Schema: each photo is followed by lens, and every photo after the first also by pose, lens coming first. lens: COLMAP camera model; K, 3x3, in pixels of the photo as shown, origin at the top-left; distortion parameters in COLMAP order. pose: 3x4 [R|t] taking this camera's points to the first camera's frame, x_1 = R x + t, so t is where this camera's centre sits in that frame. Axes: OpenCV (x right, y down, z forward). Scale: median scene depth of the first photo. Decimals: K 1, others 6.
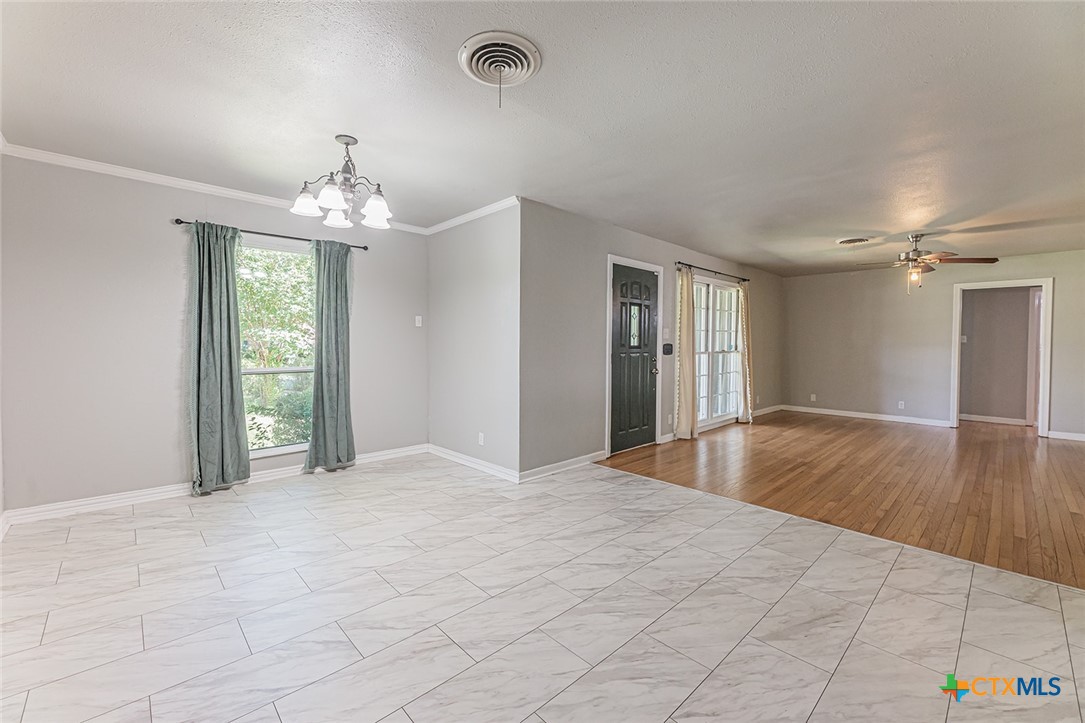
lens RADIAL K [[441.7, 0, 539.3], [0, 441.7, 353.4], [0, 0, 1]] dist [-0.001708, -0.000375]
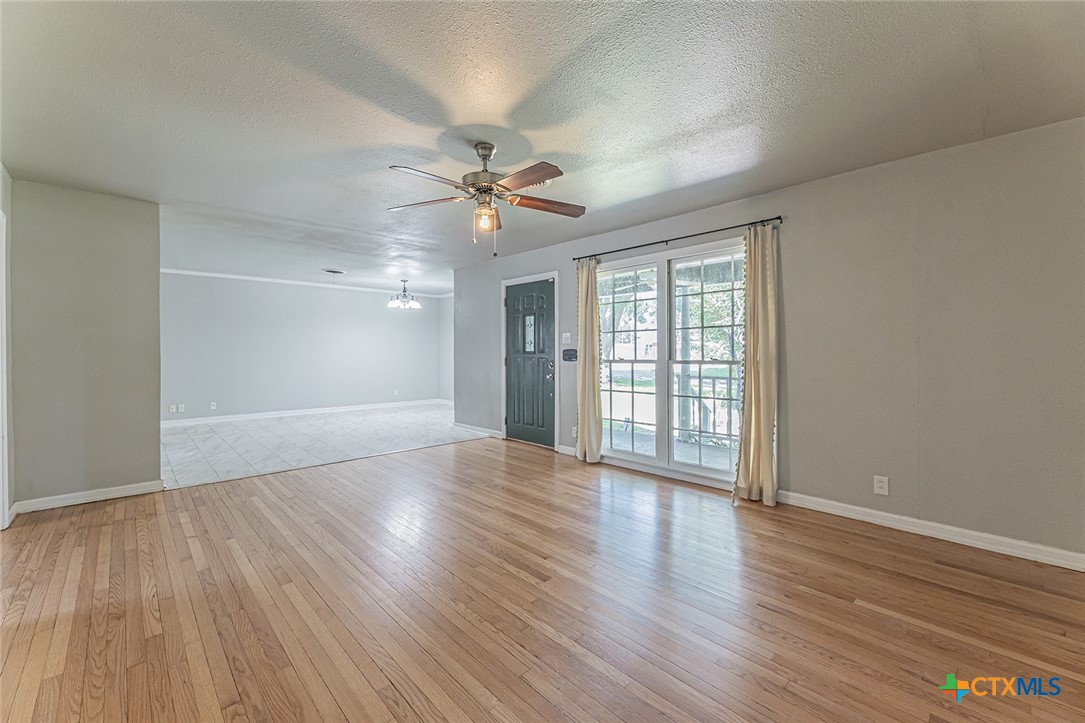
lens RADIAL K [[446.3, 0, 546.0], [0, 446.3, 351.2], [0, 0, 1]] dist [-0.001842, -0.000404]
pose [[0.007033, -0.006450, -0.999954, 1.362344], [-0.024023, 0.999690, -0.006617, -0.010683], [0.999687, 0.024068, 0.006876, 1.041189]]
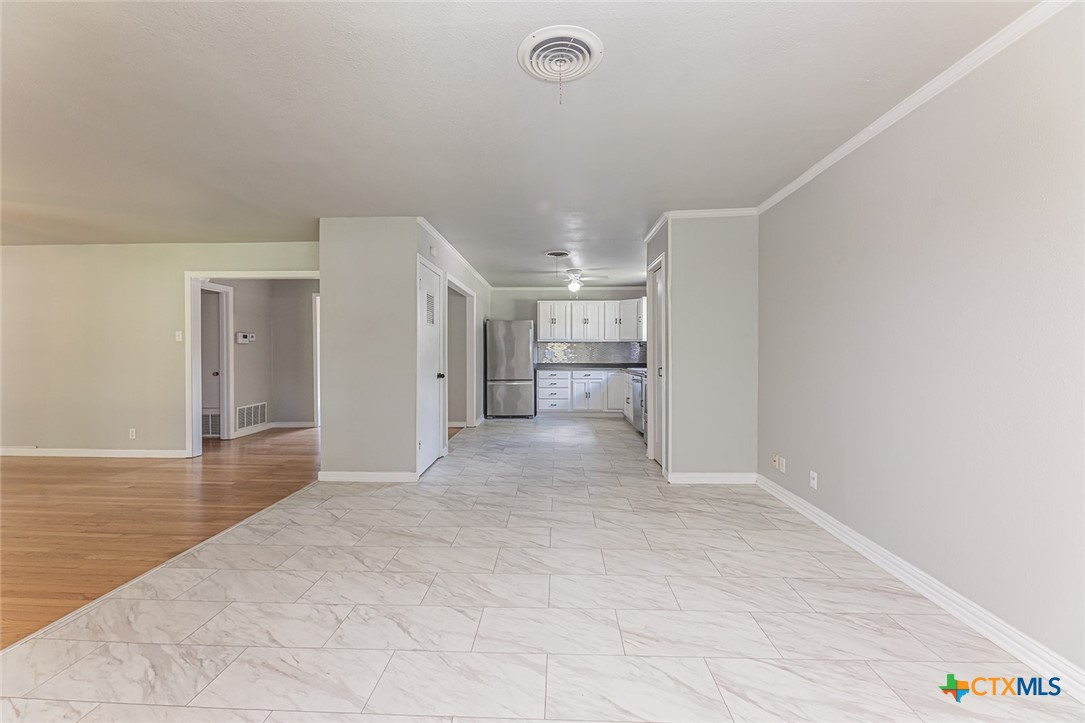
lens RADIAL K [[438.0, 0, 539.6], [0, 438.0, 354.4], [0, 0, 1]] dist [-0.001594, -0.000355]
pose [[-0.697383, -0.011102, 0.716613, -0.286167], [0.014188, 0.999470, 0.029292, -0.016048], [-0.716558, 0.030595, -0.696856, 0.658192]]
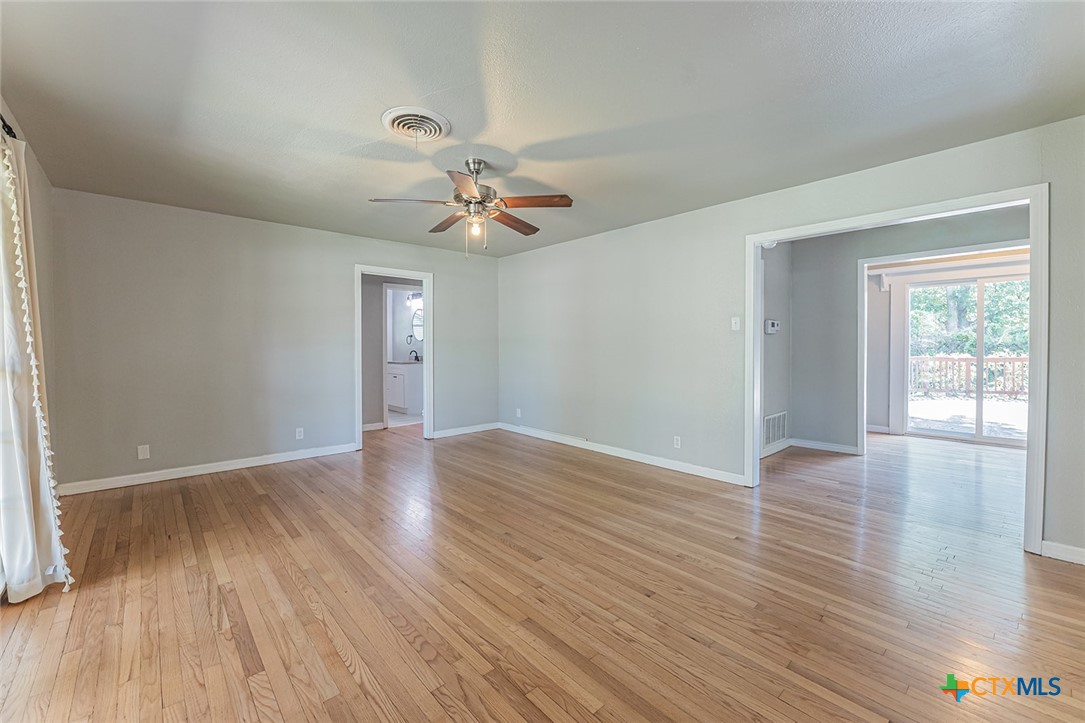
lens RADIAL K [[441.7, 0, 539.3], [0, 441.7, 353.4], [0, 0, 1]] dist [-0.001708, -0.000375]
pose [[0.034196, -0.023589, 0.999137, 0.234300], [0.025143, 0.999425, 0.022735, -0.014710], [-0.999099, 0.024344, 0.034770, 0.866629]]
